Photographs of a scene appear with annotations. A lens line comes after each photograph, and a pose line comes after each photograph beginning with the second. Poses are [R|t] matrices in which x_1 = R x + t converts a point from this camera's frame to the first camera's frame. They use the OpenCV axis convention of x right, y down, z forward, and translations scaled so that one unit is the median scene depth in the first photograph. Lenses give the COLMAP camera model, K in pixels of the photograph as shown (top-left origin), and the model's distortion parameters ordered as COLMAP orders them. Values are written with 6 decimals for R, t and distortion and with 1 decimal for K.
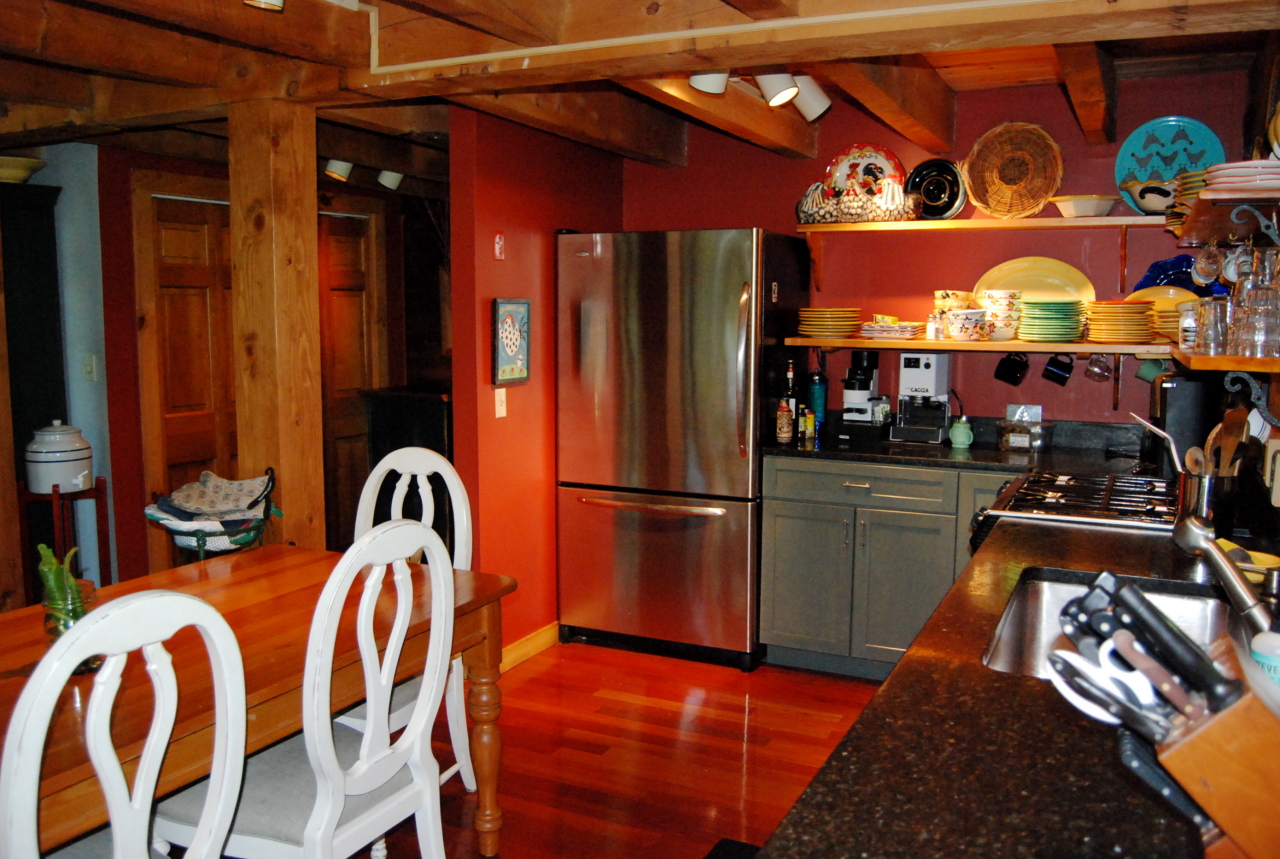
lens RADIAL K [[1021.8, 0, 640.7], [0, 1021.8, 430.3], [0, 0, 1]] dist [-0.063140, 0.000972]
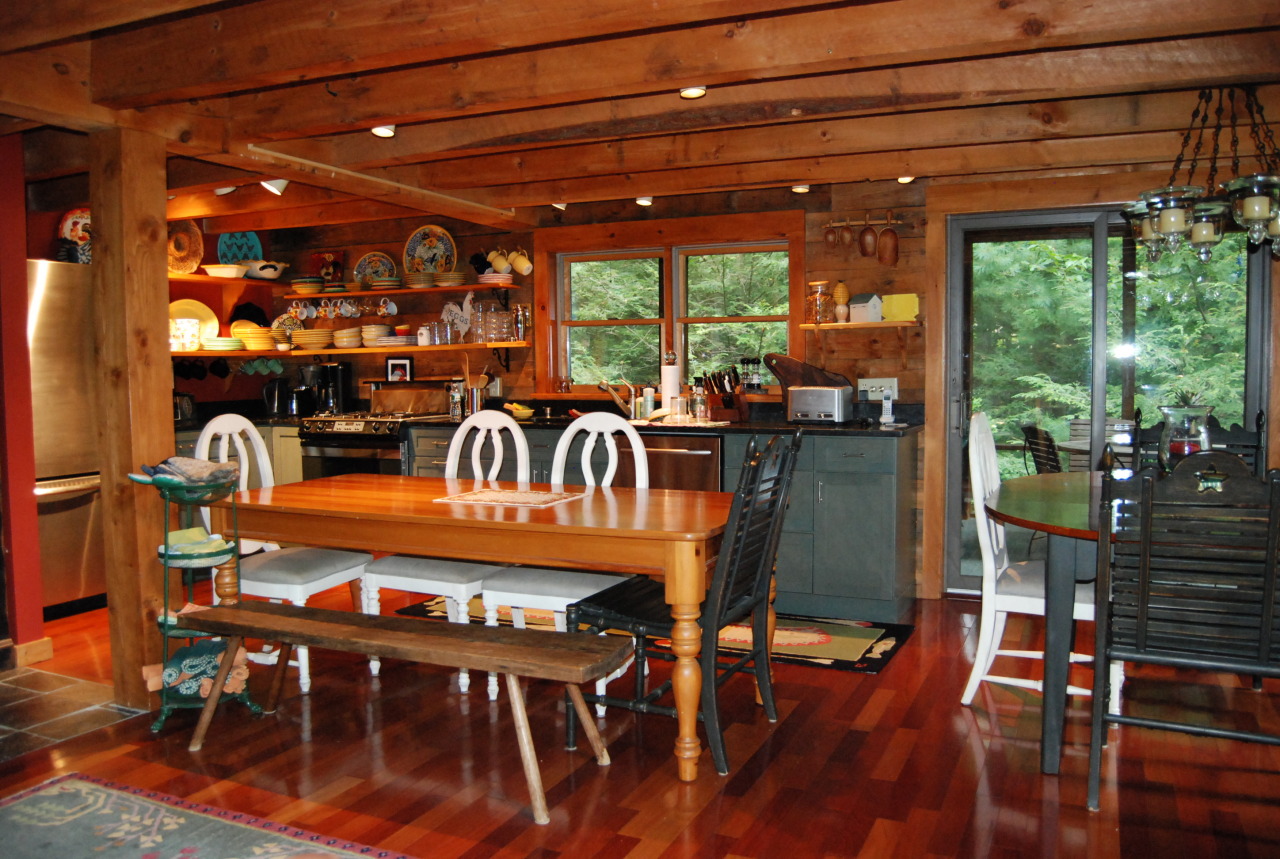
lens RADIAL K [[1021.8, 0, 641.4], [0, 1021.8, 426.5], [0, 0, 1]] dist [-0.063140, 0.000972]
pose [[-0.040582, -0.066183, 0.996982, -1.286471], [0.136837, 0.988034, 0.071159, 0.009925], [-0.989762, 0.139311, -0.031041, 0.397614]]
